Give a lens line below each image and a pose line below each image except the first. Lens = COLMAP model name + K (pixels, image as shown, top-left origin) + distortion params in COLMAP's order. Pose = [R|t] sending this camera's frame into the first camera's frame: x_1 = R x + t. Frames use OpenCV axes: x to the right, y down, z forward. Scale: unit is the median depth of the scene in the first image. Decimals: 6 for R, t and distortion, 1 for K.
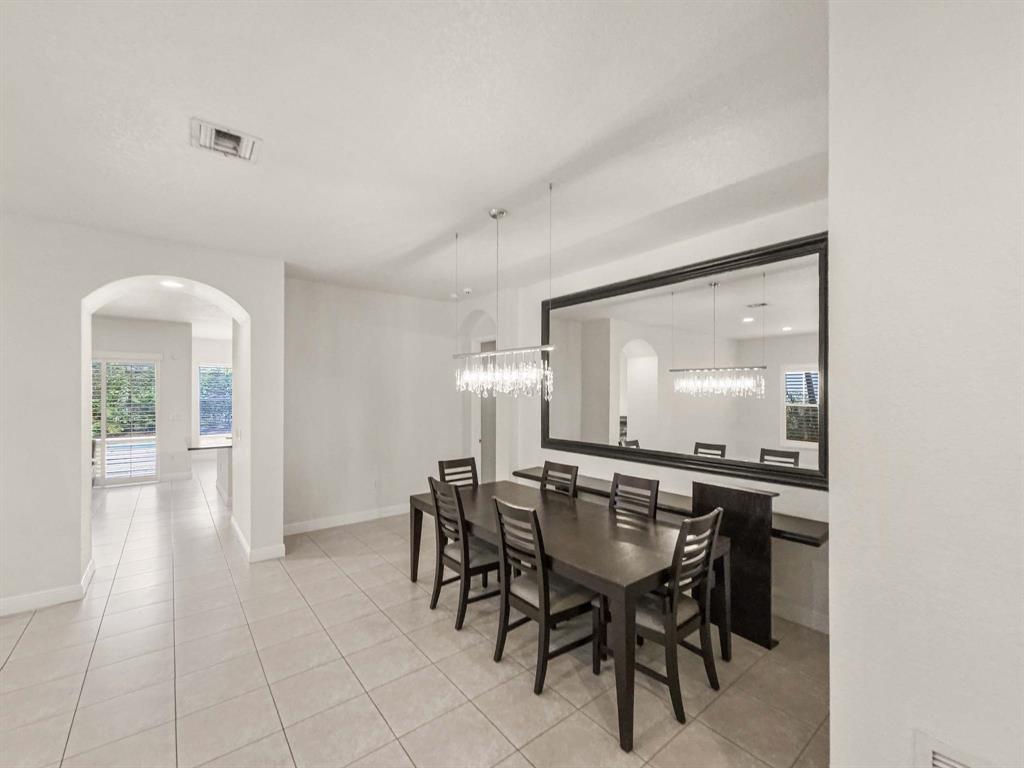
lens RADIAL K [[424.5, 0, 512.0], [0, 424.5, 384.0], [0, 0, 1]] dist [0.001721, 0.000182]
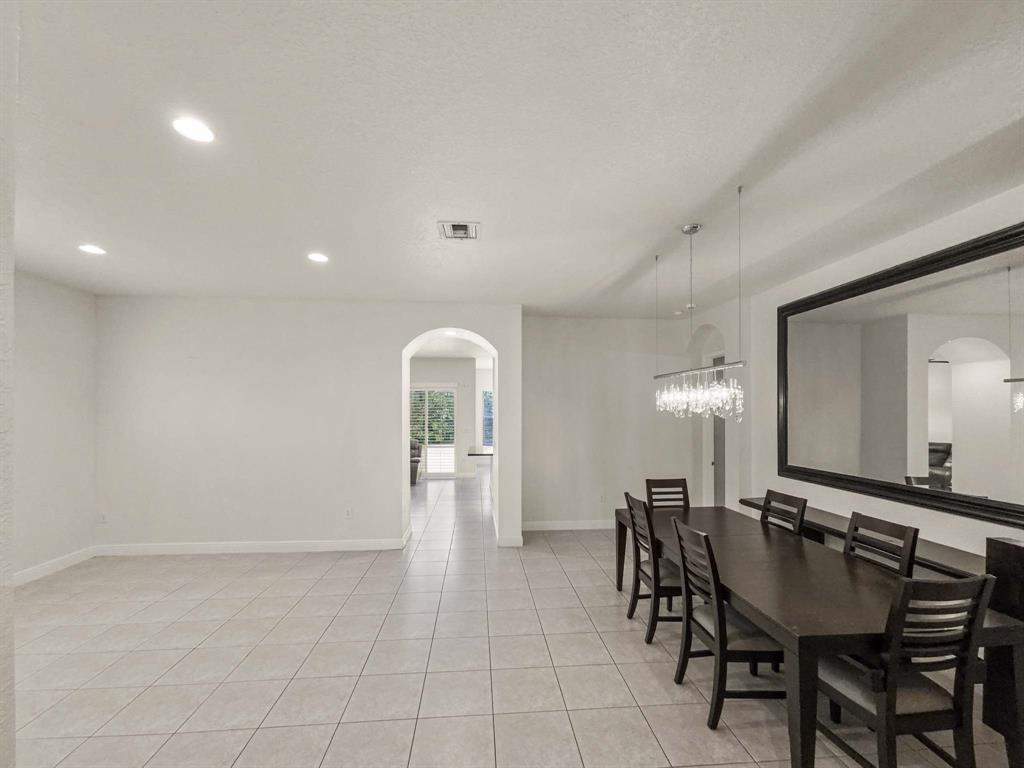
lens RADIAL K [[415.2, 0, 512.3], [0, 415.2, 398.9], [0, 0, 1]] dist [-0.002334, -0.000235]
pose [[0.836554, -0.016999, -0.547620, 0.120659], [0.011743, 0.999845, -0.013098, -0.003381], [0.547758, 0.004527, 0.836624, -0.017562]]
